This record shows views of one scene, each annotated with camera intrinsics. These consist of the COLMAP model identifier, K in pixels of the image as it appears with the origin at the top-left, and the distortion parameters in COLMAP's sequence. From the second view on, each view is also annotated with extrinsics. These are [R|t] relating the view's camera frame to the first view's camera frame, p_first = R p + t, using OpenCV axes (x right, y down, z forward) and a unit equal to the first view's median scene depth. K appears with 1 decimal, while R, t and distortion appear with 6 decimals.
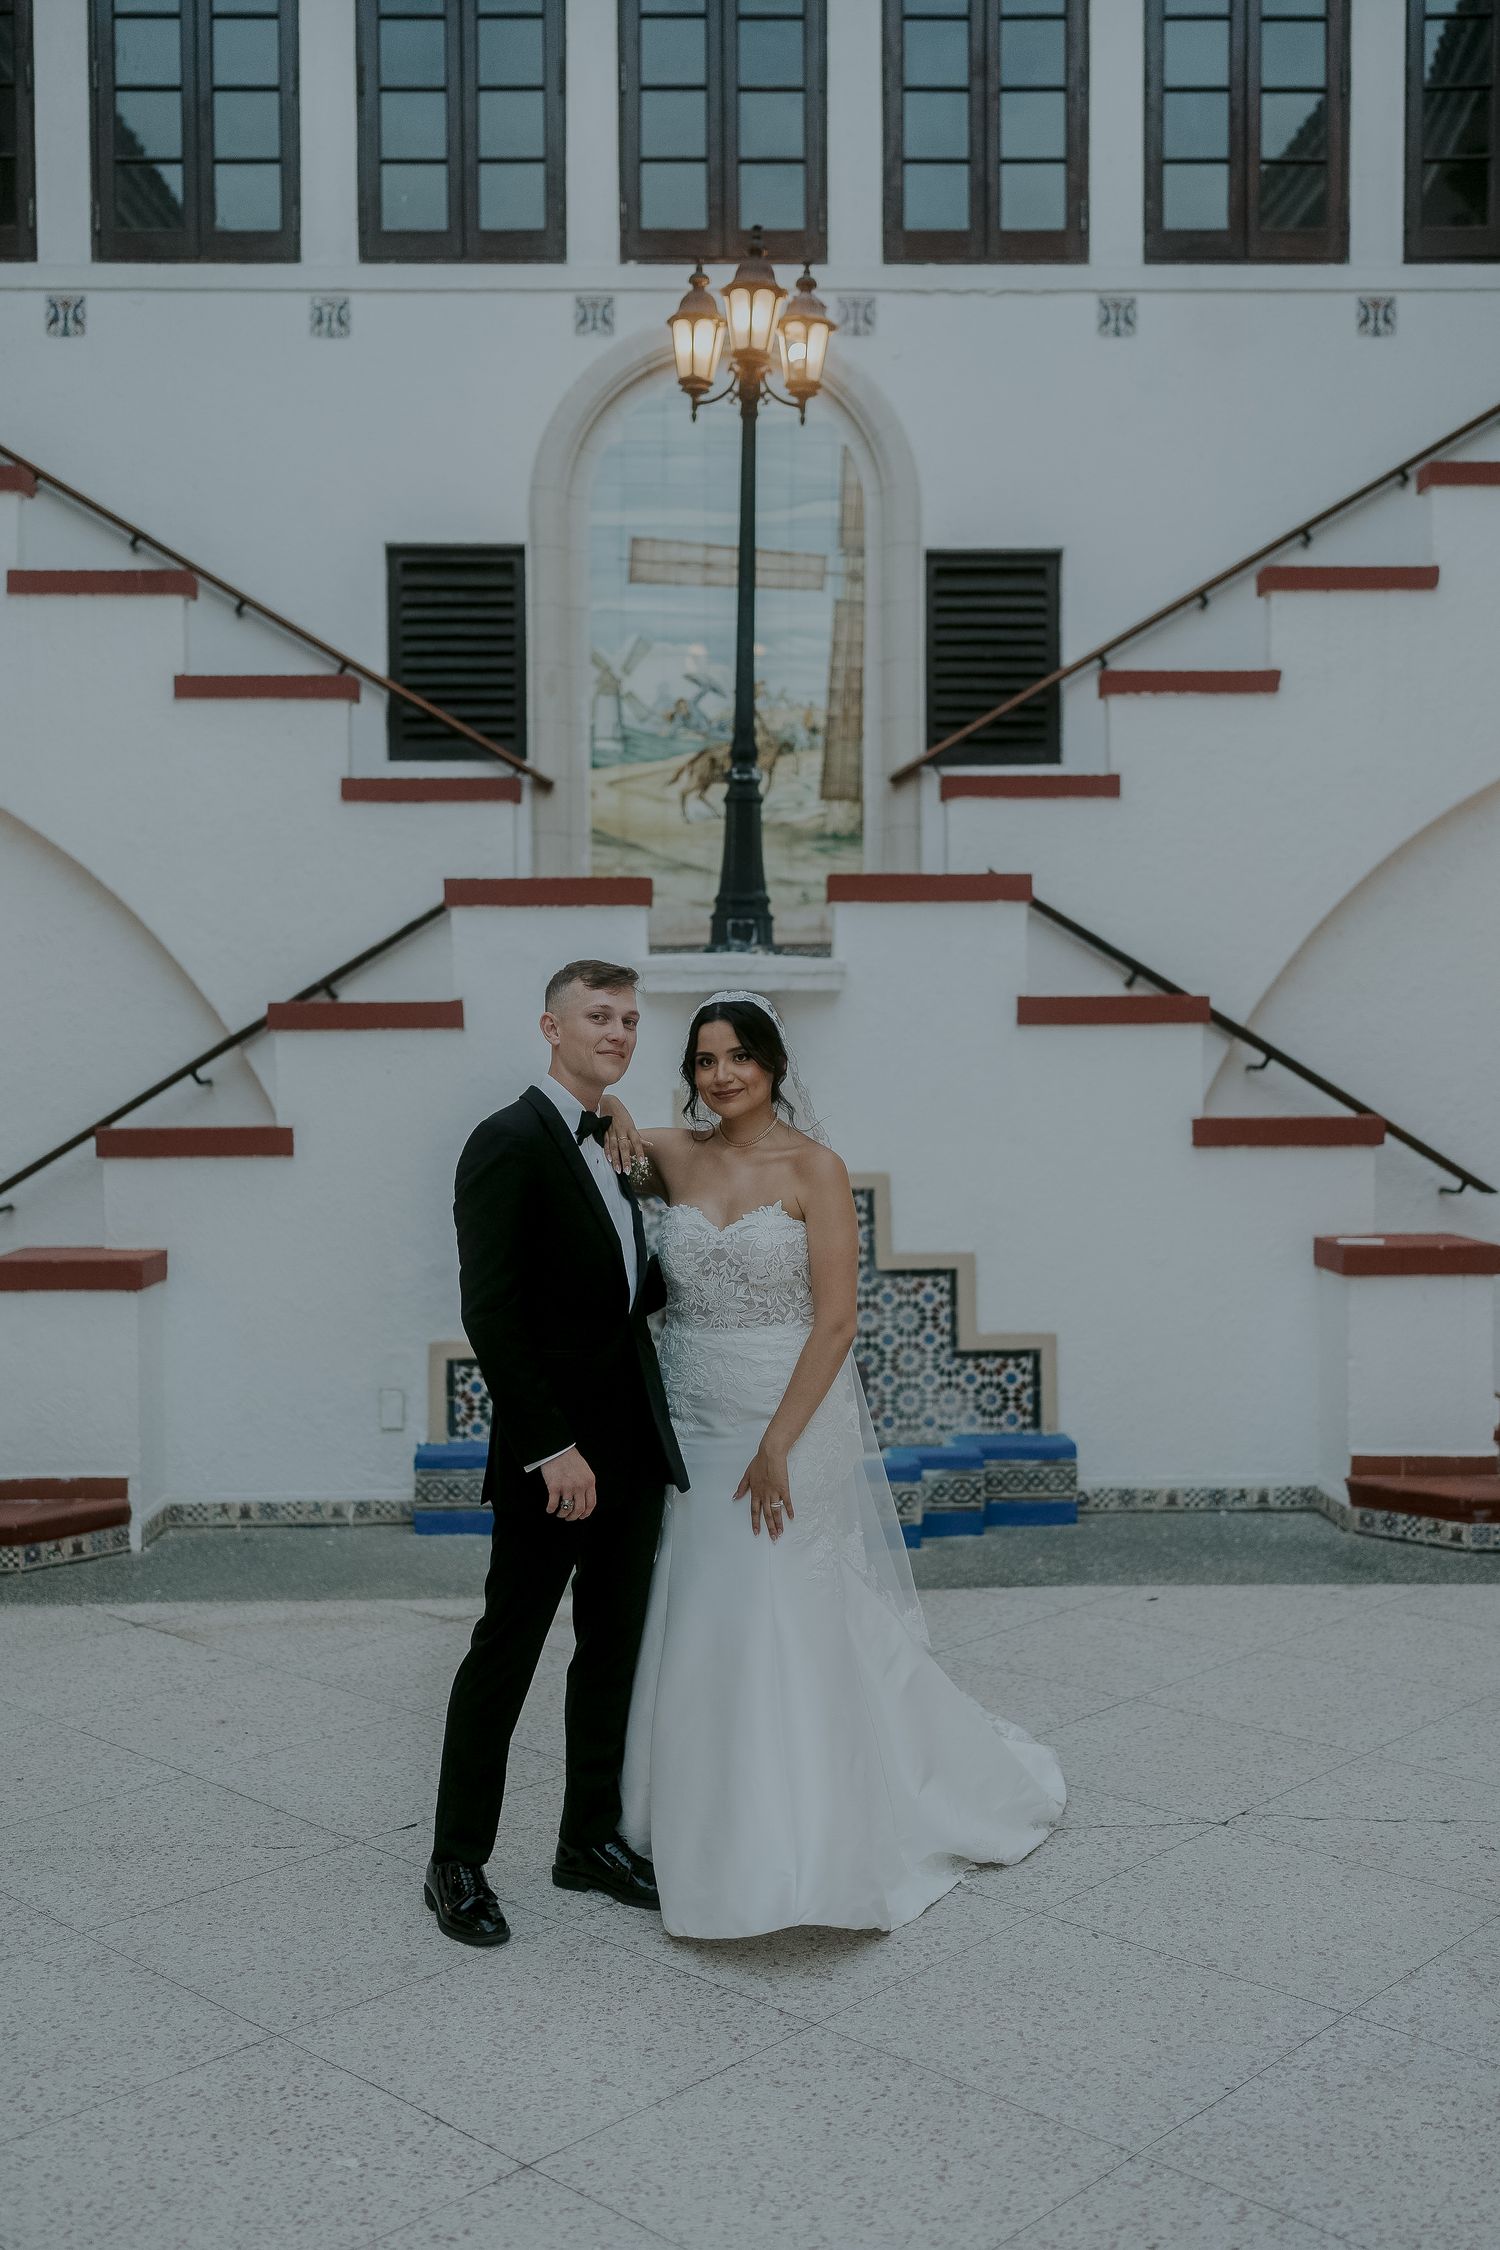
lens RADIAL K [[2205.3, 0, 750.0], [0, 2205.3, 1125.0], [0, 0, 1]] dist [0.001242, 0.005186]
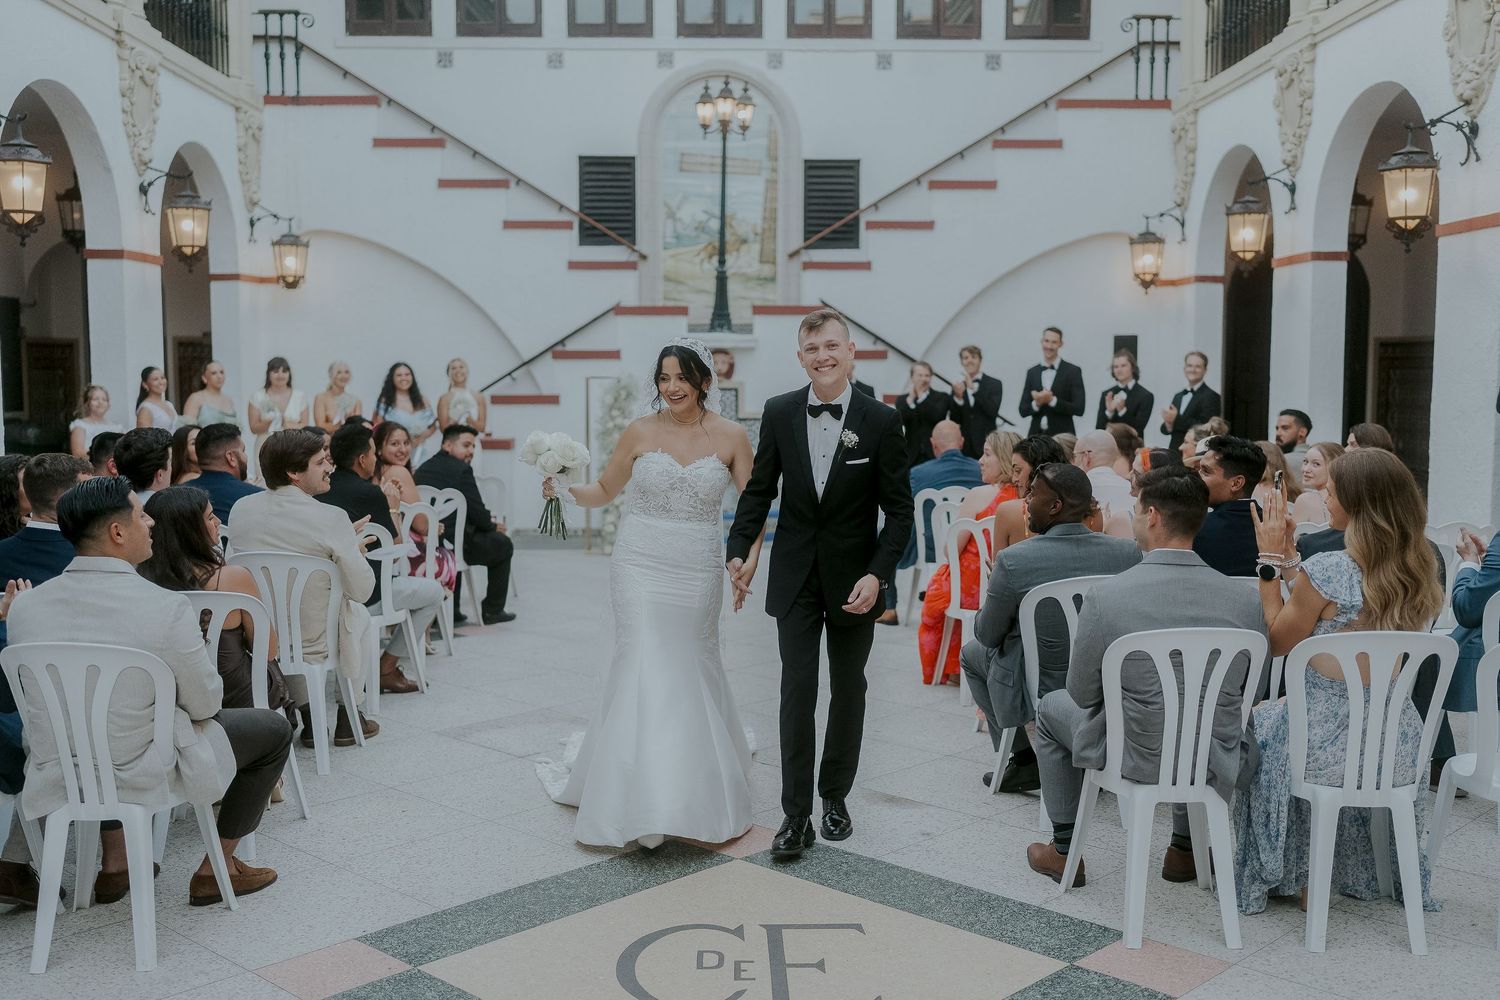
lens RADIAL K [[1479.4, 0, 739.9], [0, 1479.4, 488.9], [0, 0, 1]] dist [0.001011, 0.008890]
pose [[0.999939, 0.007276, -0.008251, 0.026554], [-0.006883, 0.998888, 0.046631, 0.022129], [0.008581, -0.046571, 0.998878, -0.618446]]
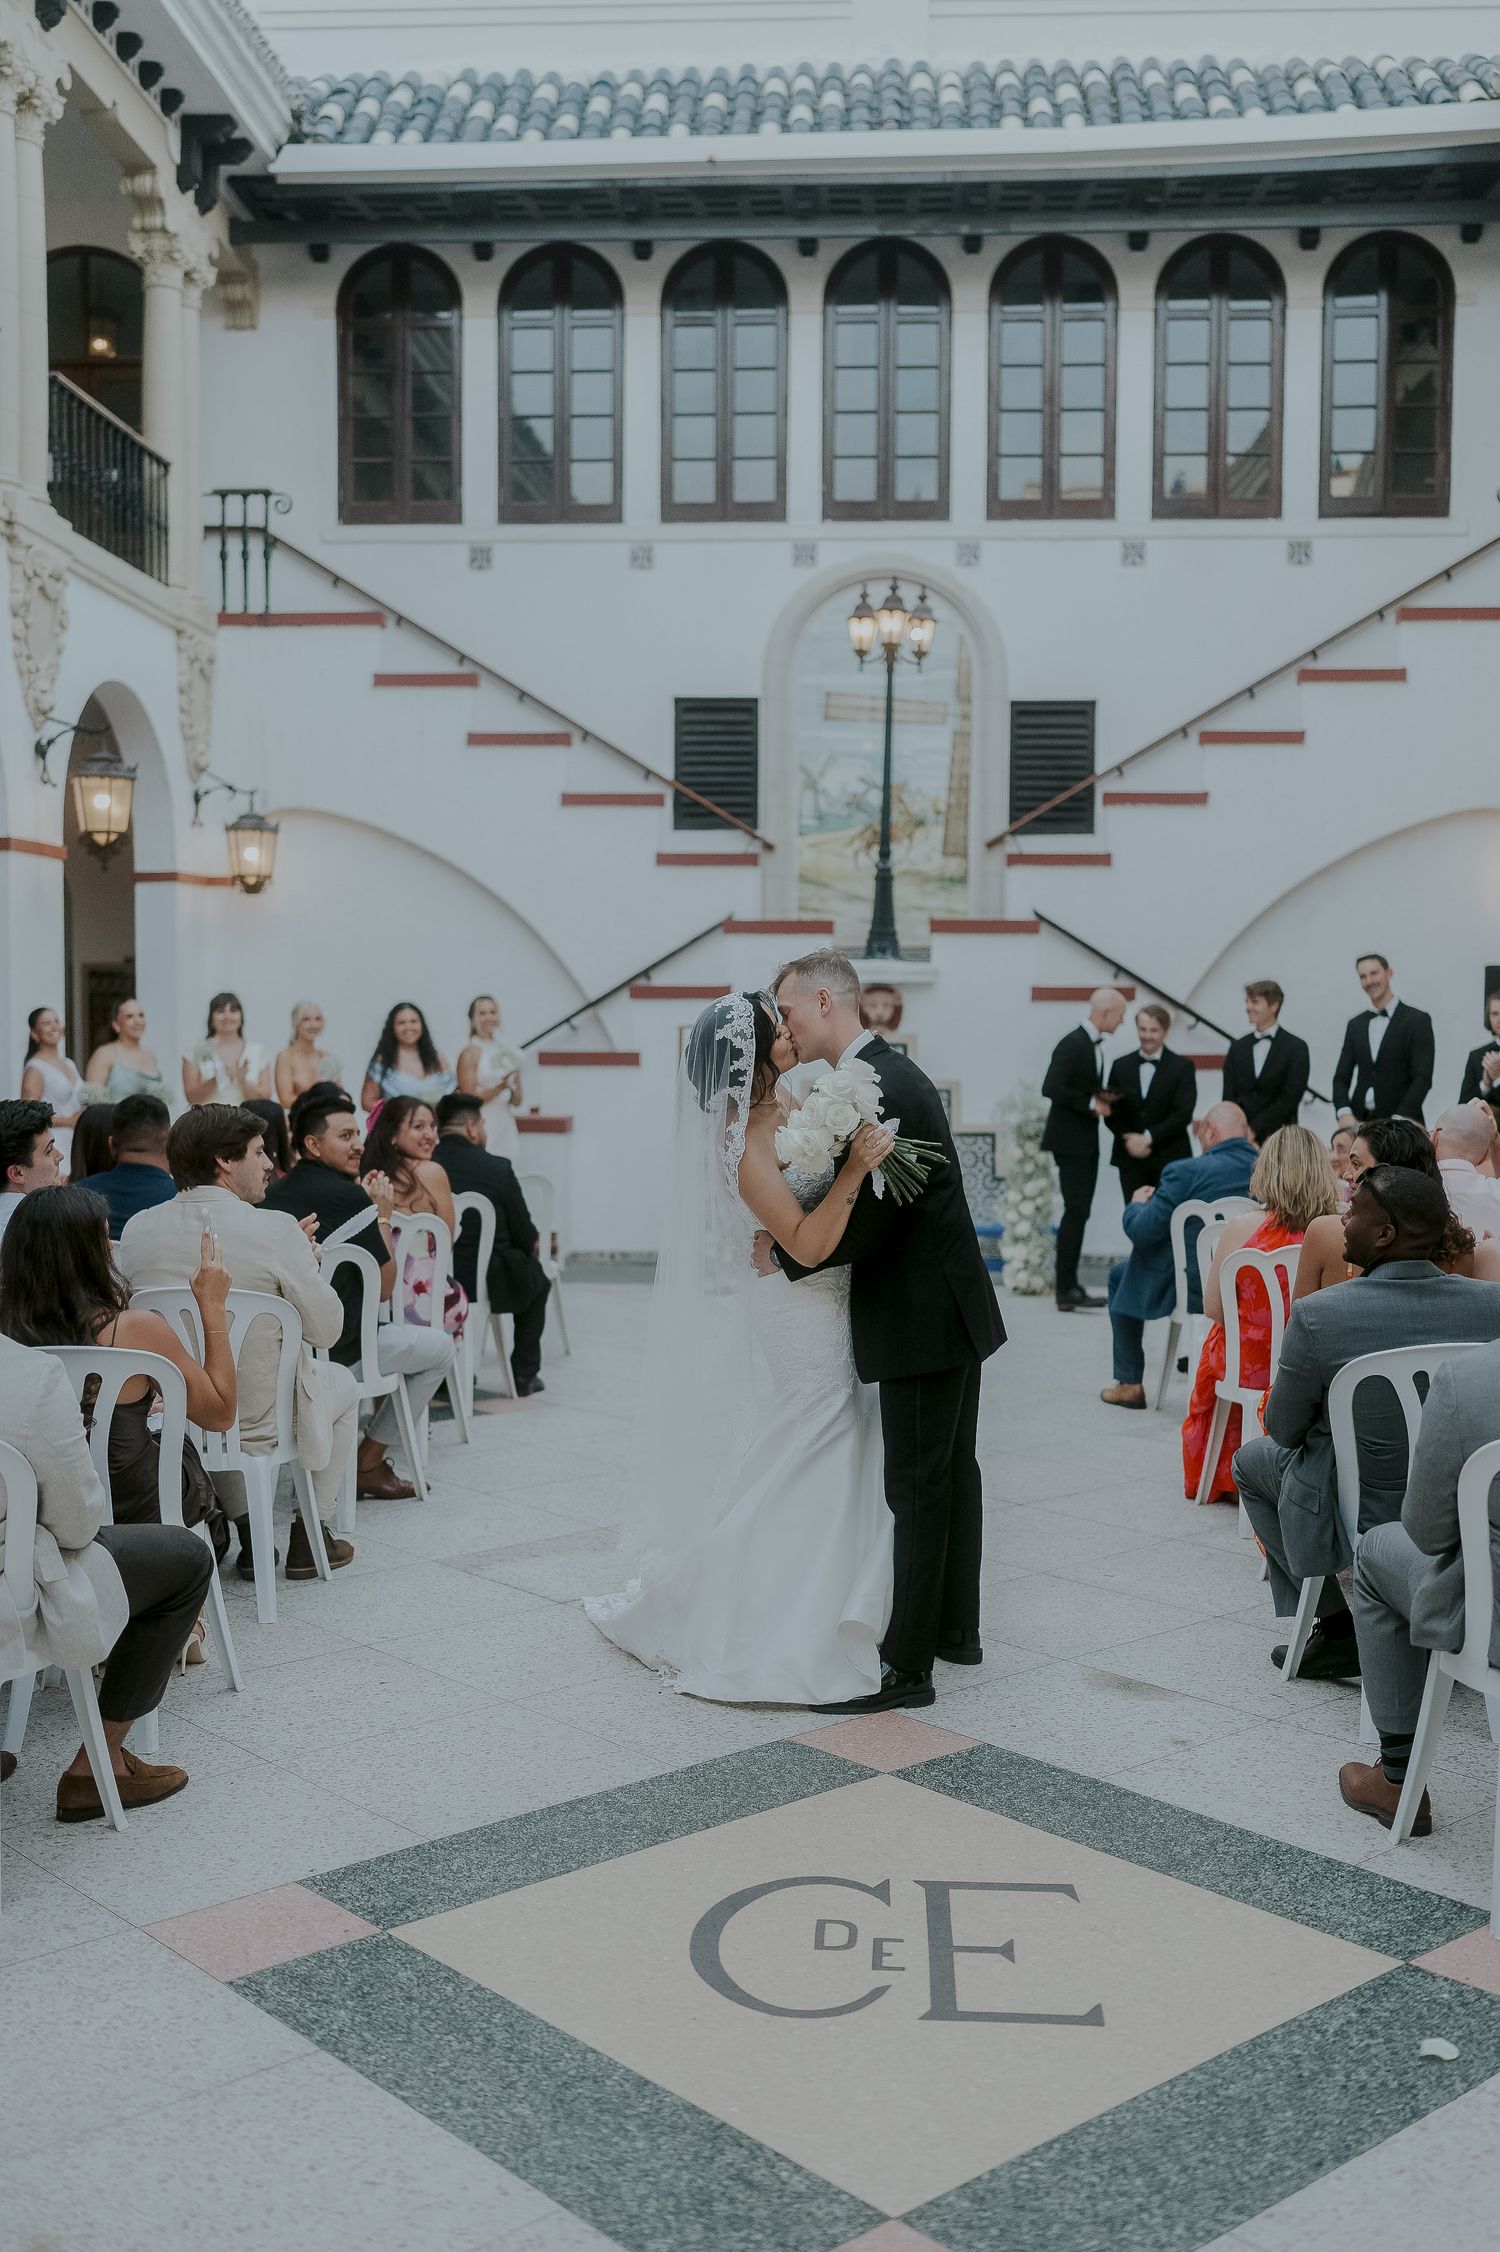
lens RADIAL K [[2207.3, 0, 750.0], [0, 2207.3, 1126.0], [0, 0, 1]] dist [0.001242, 0.005186]
pose [[0.996369, 0.015573, -0.083700, 0.030701], [-0.014108, 0.999737, 0.018066, 0.020539], [0.083959, -0.016819, 0.996327, -0.608517]]
